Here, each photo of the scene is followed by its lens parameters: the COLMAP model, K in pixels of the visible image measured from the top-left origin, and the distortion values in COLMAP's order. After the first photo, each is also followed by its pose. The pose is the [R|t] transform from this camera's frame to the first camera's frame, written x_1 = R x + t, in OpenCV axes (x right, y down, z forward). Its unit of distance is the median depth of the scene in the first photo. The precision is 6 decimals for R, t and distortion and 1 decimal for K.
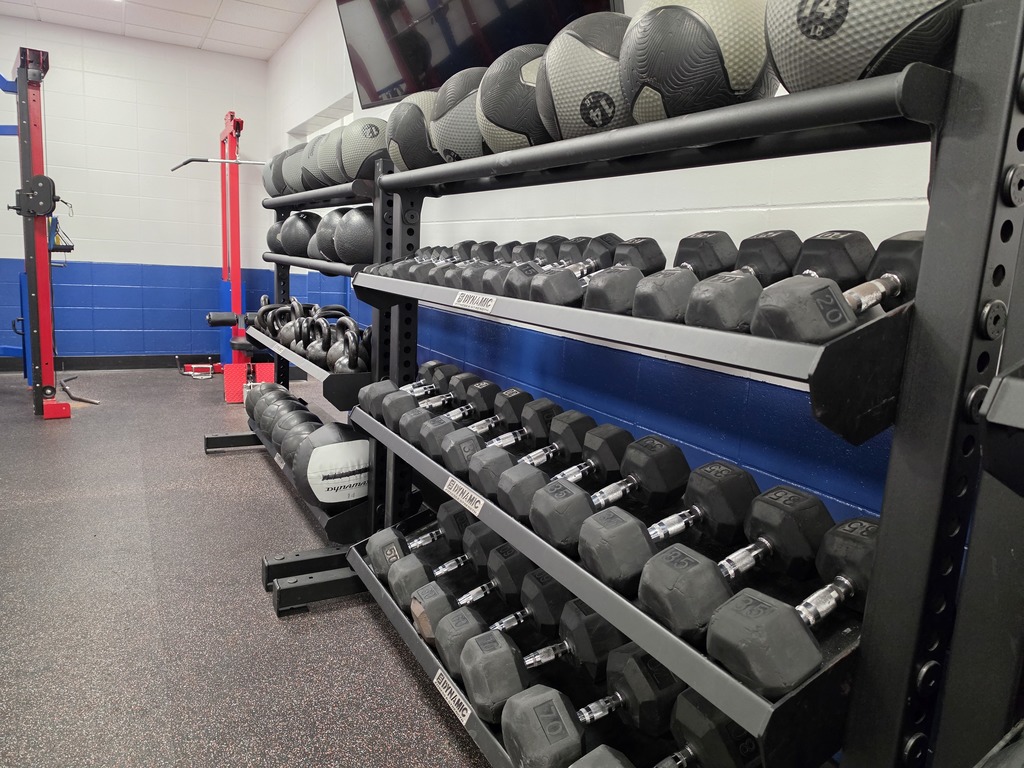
lens RADIAL K [[714.1, 0, 512.0], [0, 714.1, 384.0], [0, 0, 1]] dist [0.005572, -0.000394]
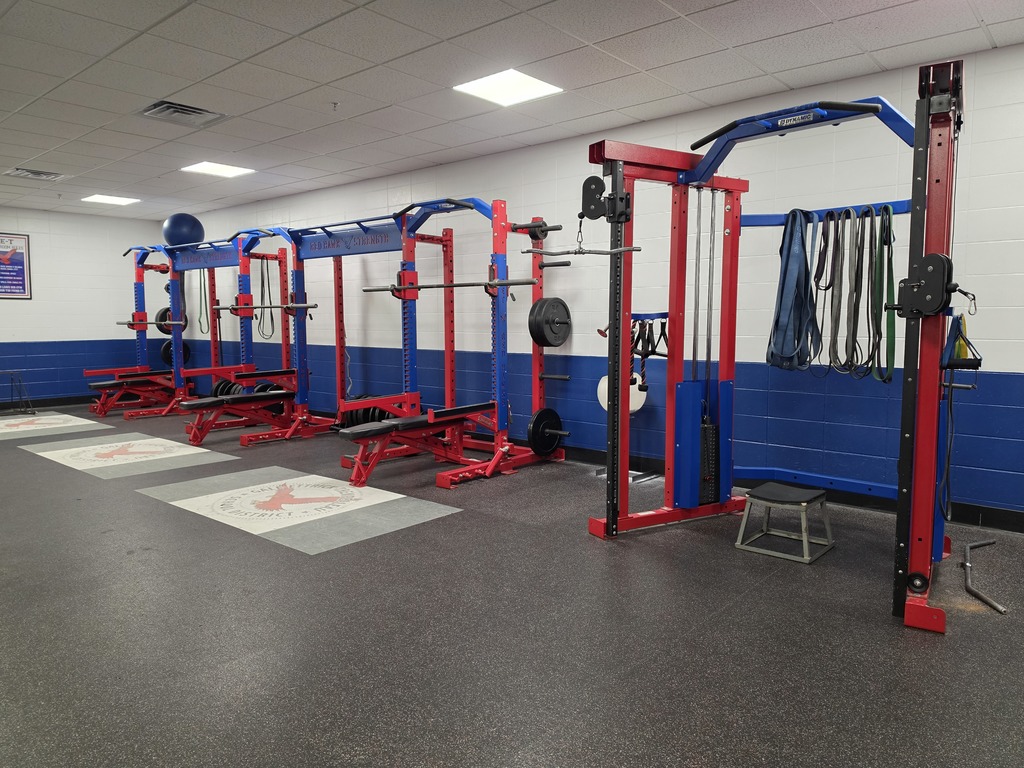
lens RADIAL K [[714.1, 0, 512.0], [0, 714.1, 384.0], [0, 0, 1]] dist [0.005572, -0.000394]
pose [[0.348148, 0.016734, -0.937290, -0.174080], [-0.130974, 0.990902, -0.030958, -0.101140], [0.928245, 0.133539, 0.347172, 0.417686]]
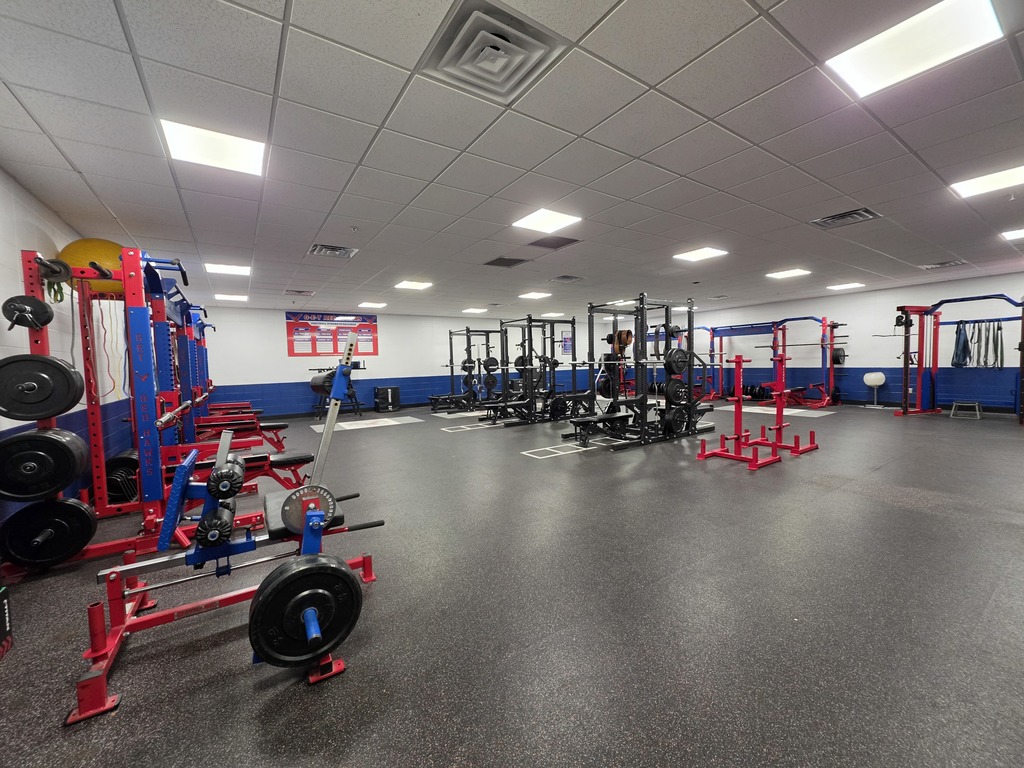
lens RADIAL K [[410.7, 0, 512.0], [0, 410.7, 384.0], [0, 0, 1]] dist [-0.001604, -0.000365]
pose [[0.093096, -0.019575, -0.995465, 0.489067], [-0.137562, 0.989965, -0.032331, 0.136235], [0.986108, 0.139948, 0.089469, -0.695070]]
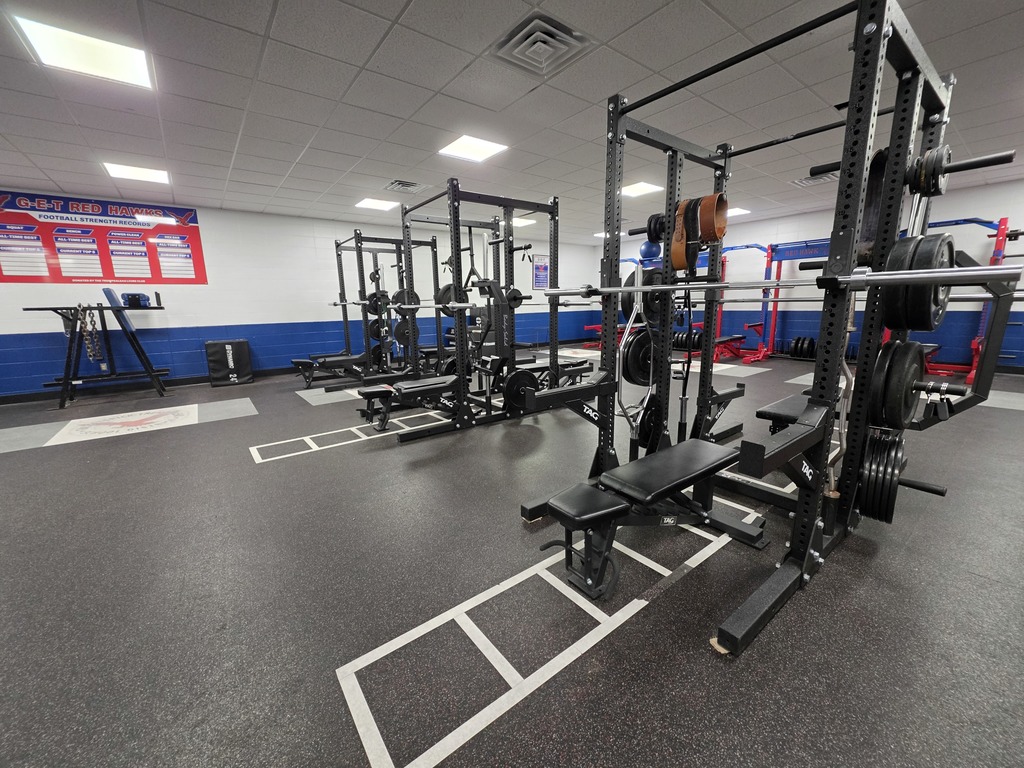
lens RADIAL K [[410.7, 0, 512.0], [0, 410.7, 384.0], [0, 0, 1]] dist [-0.001604, -0.000365]
pose [[0.160865, 0.116874, -0.980032, -0.300697], [-0.138025, 0.985870, 0.094915, 0.069240], [0.977278, 0.120001, 0.174723, -0.522051]]
